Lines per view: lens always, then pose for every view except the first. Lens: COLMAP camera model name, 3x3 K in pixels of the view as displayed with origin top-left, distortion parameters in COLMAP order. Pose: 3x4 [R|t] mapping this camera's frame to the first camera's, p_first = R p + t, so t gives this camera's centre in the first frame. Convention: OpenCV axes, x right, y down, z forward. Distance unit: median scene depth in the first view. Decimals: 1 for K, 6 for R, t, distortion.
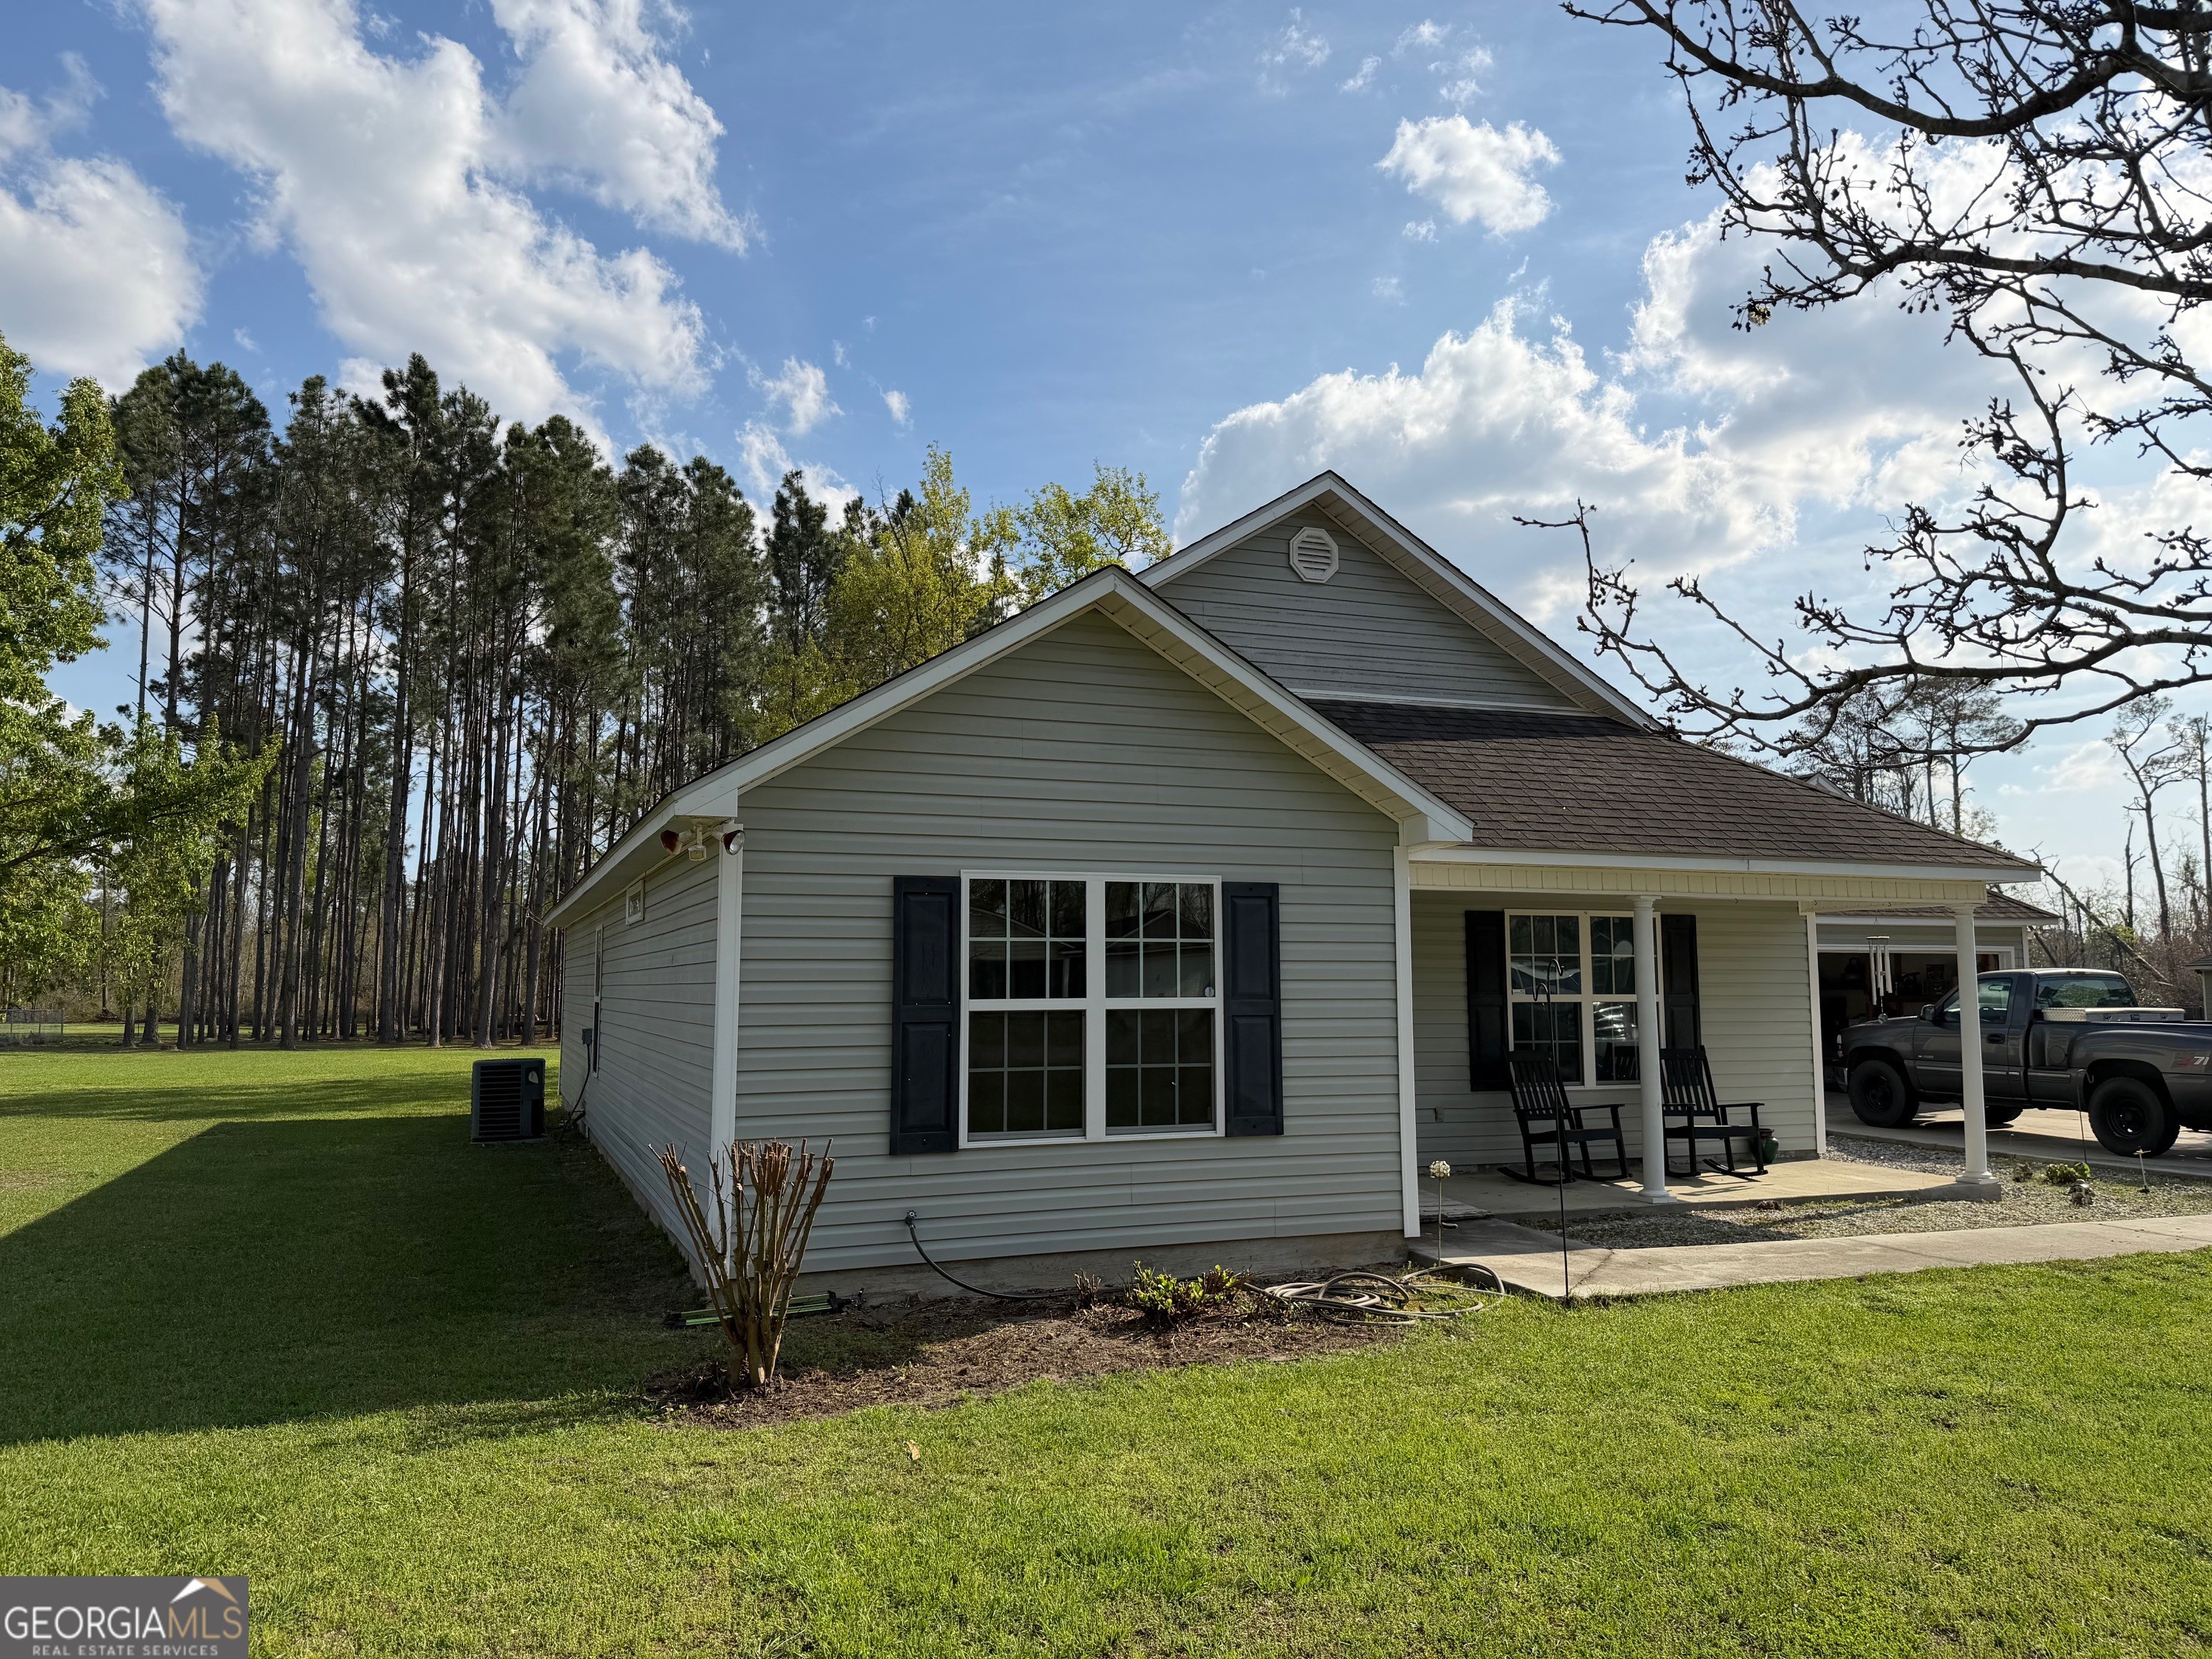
lens RADIAL K [[1559.6, 0, 1106.0], [0, 1559.6, 829.5], [0, 0, 1]] dist [0.140322, -0.217935]
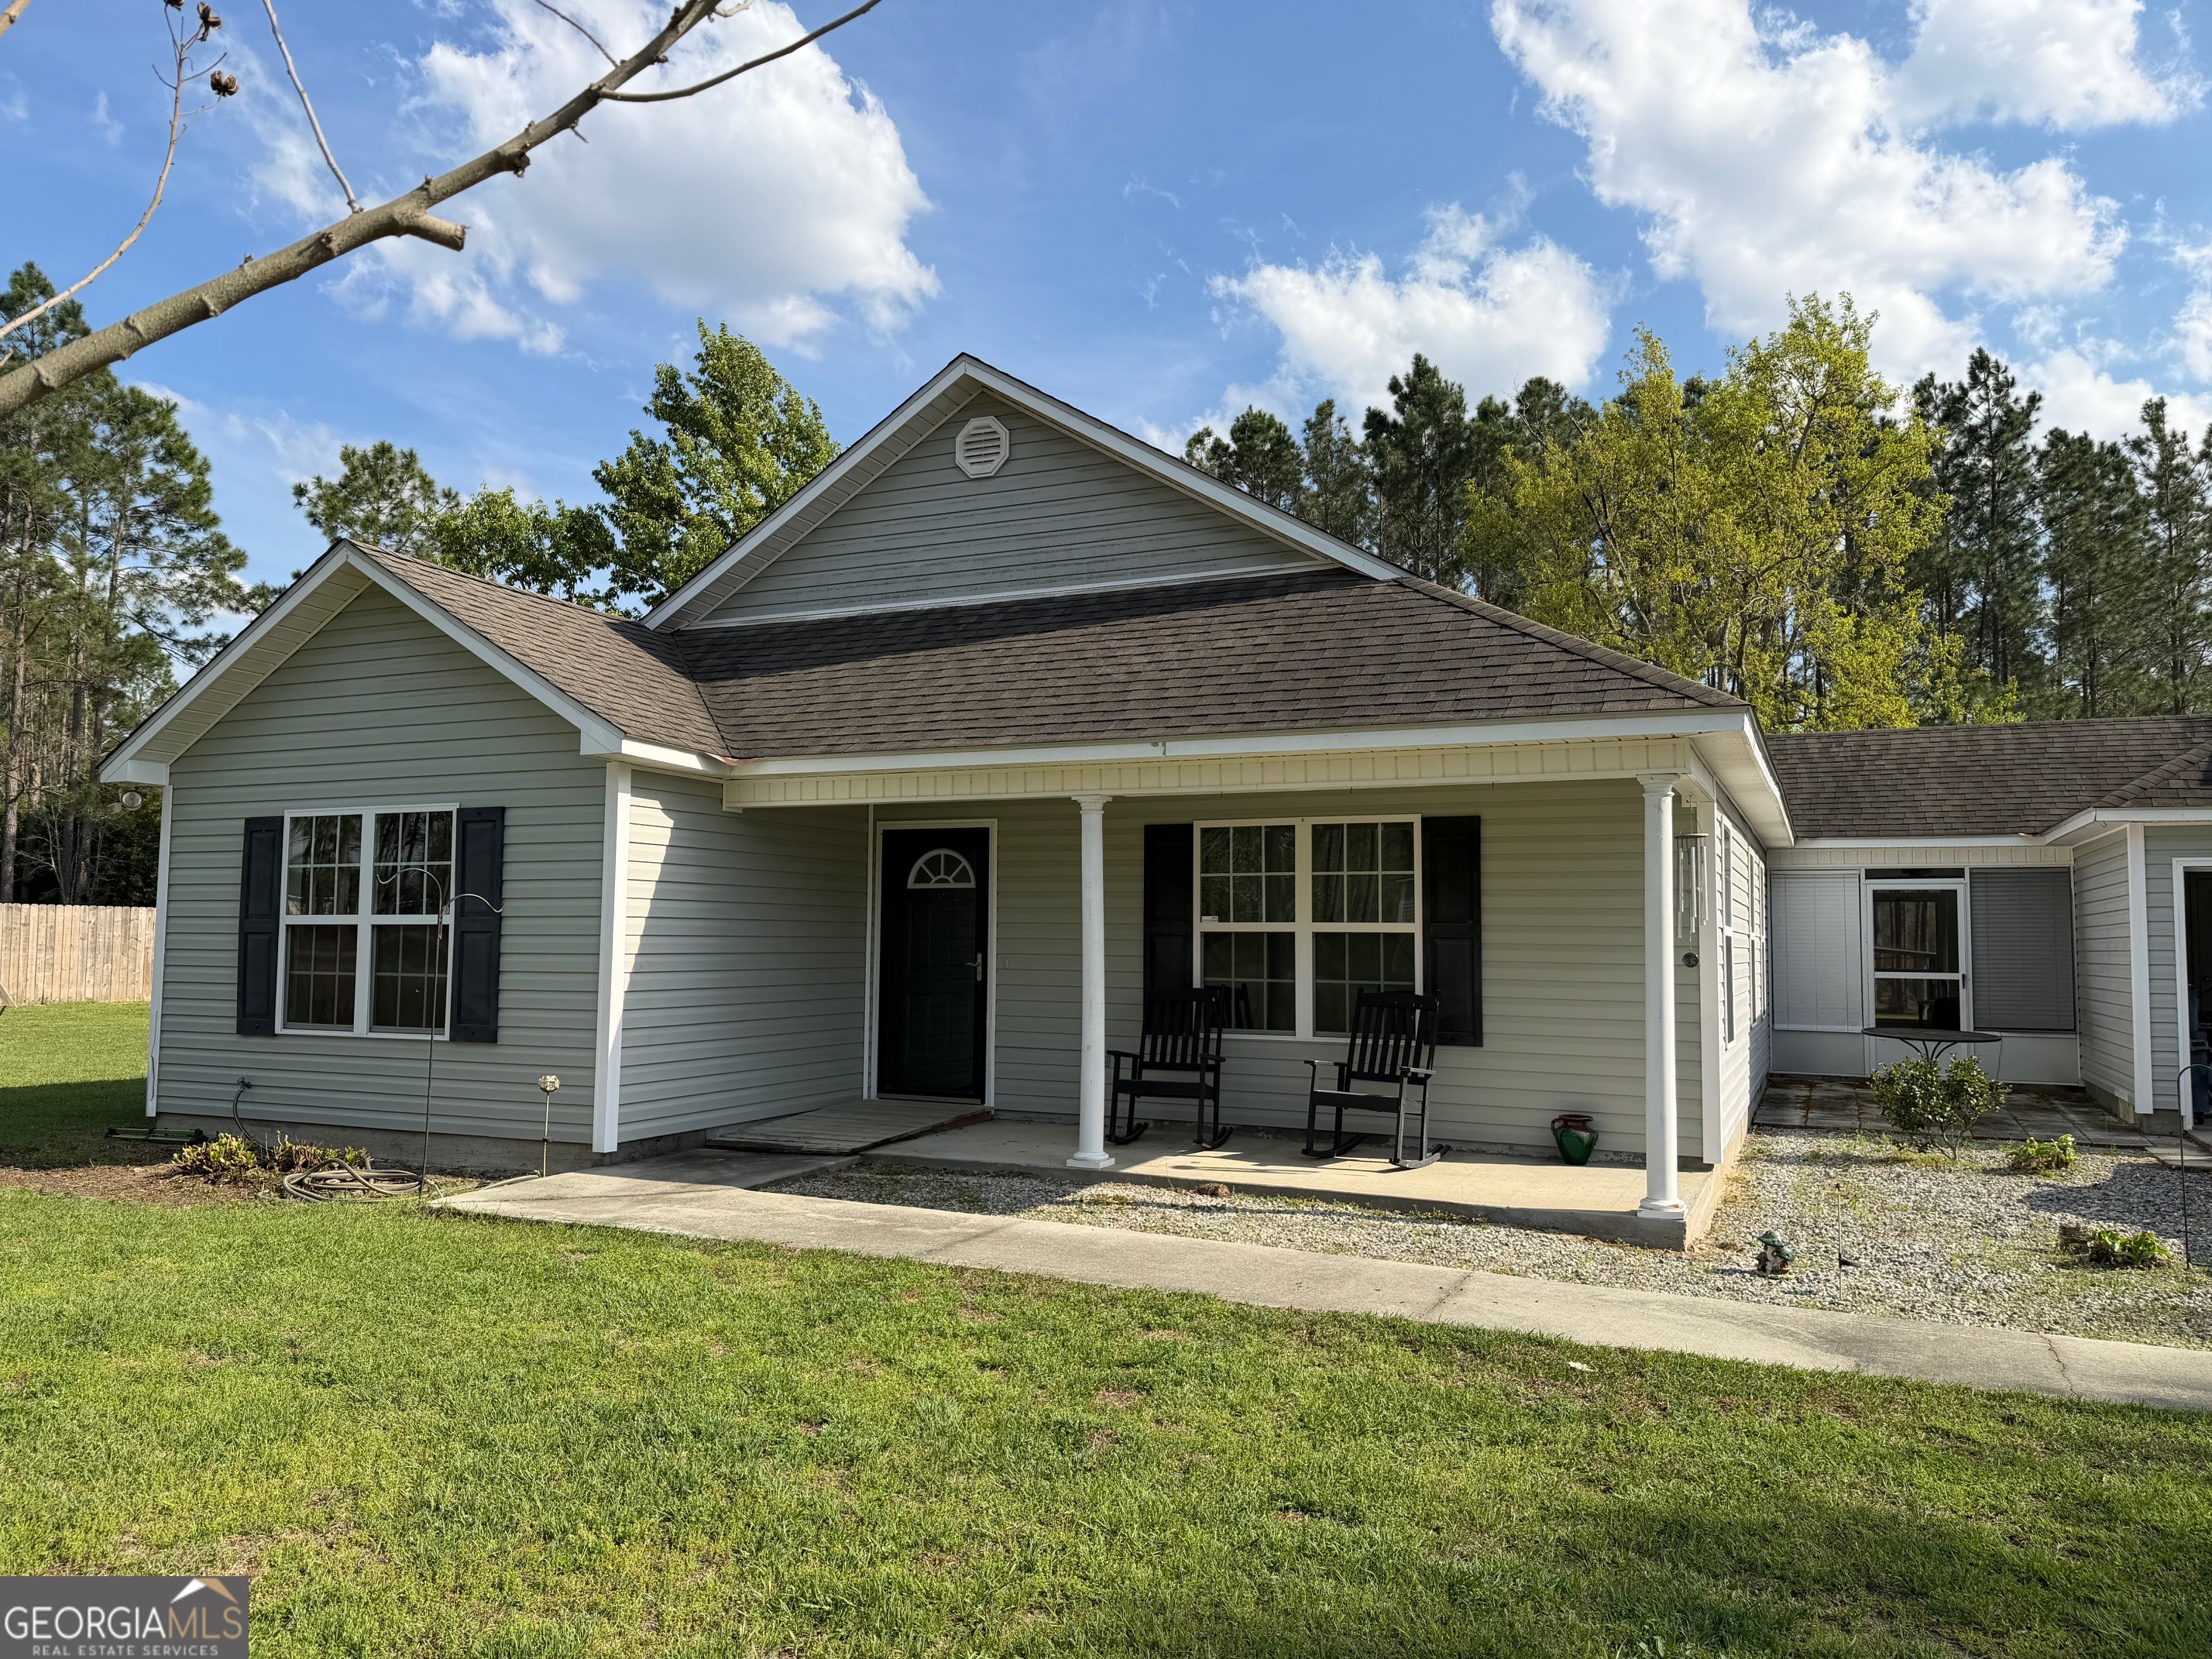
lens RADIAL K [[1559.6, 0, 1106.0], [0, 1559.6, 829.5], [0, 0, 1]] dist [0.140322, -0.217935]
pose [[0.683596, -0.042446, -0.728626, 1.186790], [0.060686, 0.998156, -0.001212, 0.077045], [0.727334, -0.043388, 0.684911, 0.575217]]
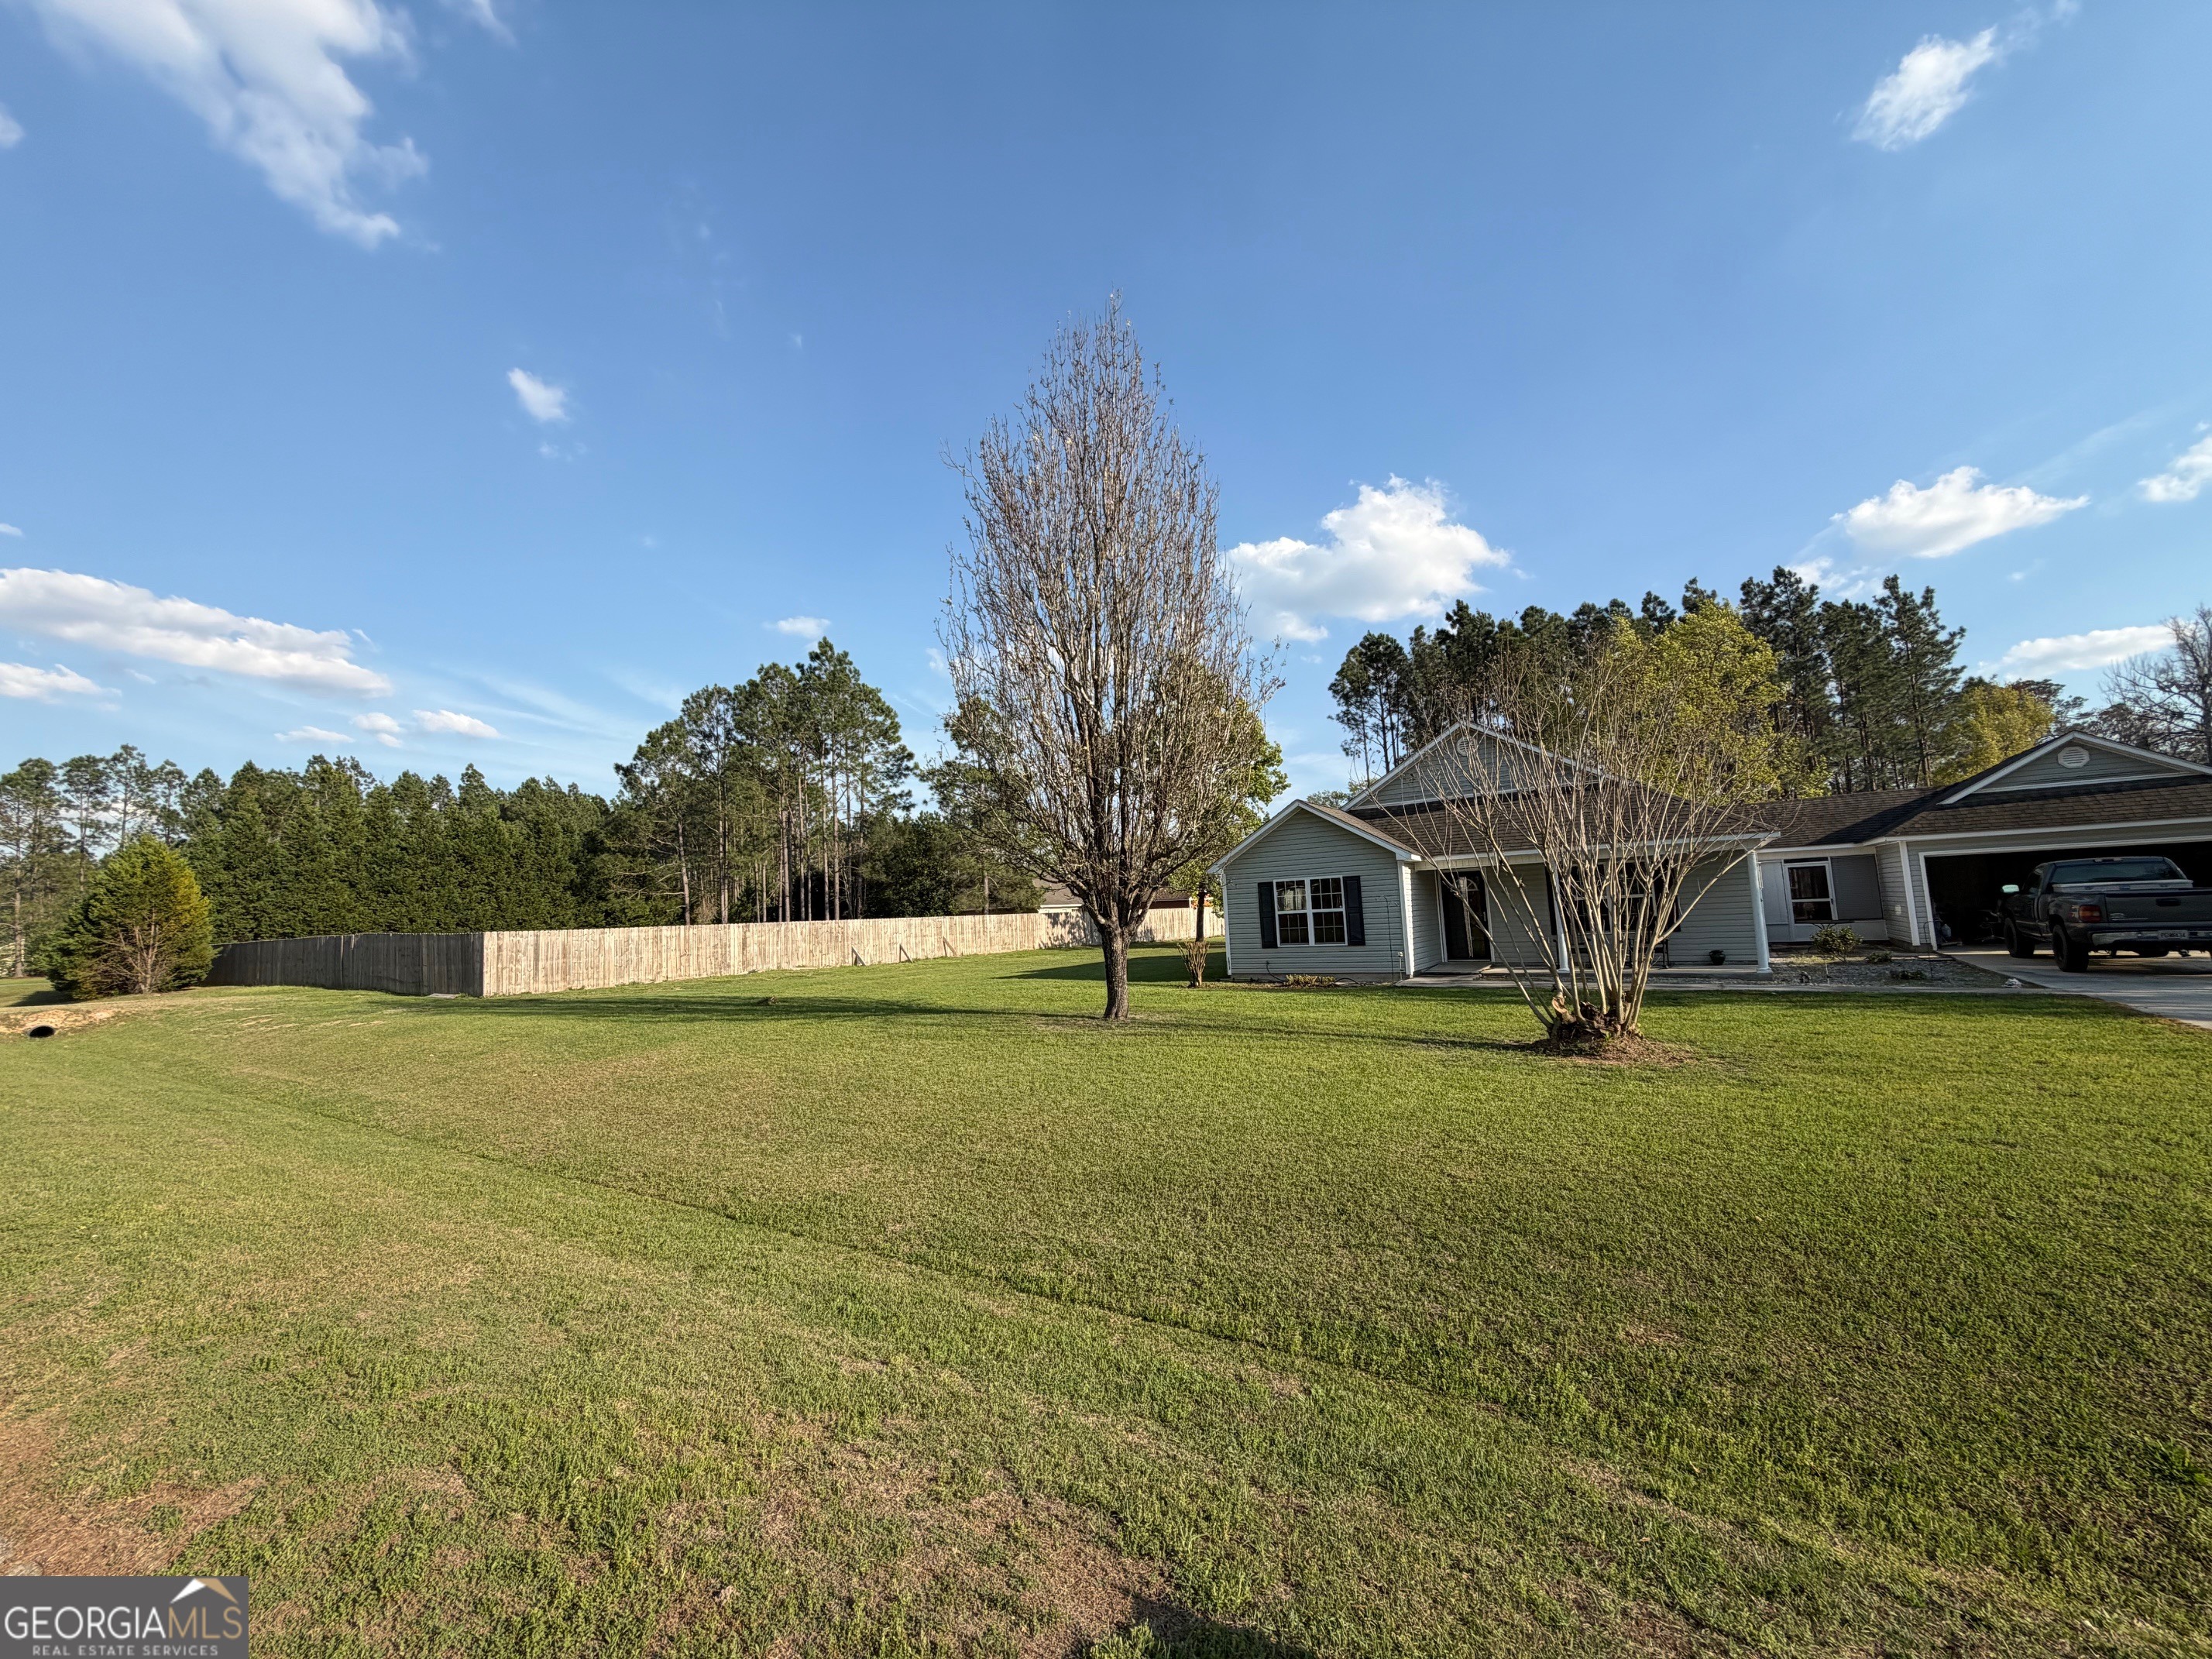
lens RADIAL K [[877.6, 0, 1099.4], [0, 877.6, 829.8], [0, 0, 1]] dist [-0.000397, 0.000336]
pose [[0.551309, -0.103308, -0.827881, 1.474094], [0.127475, 0.991083, -0.038784, -0.067480], [0.824505, -0.084152, 0.559562, -0.605573]]
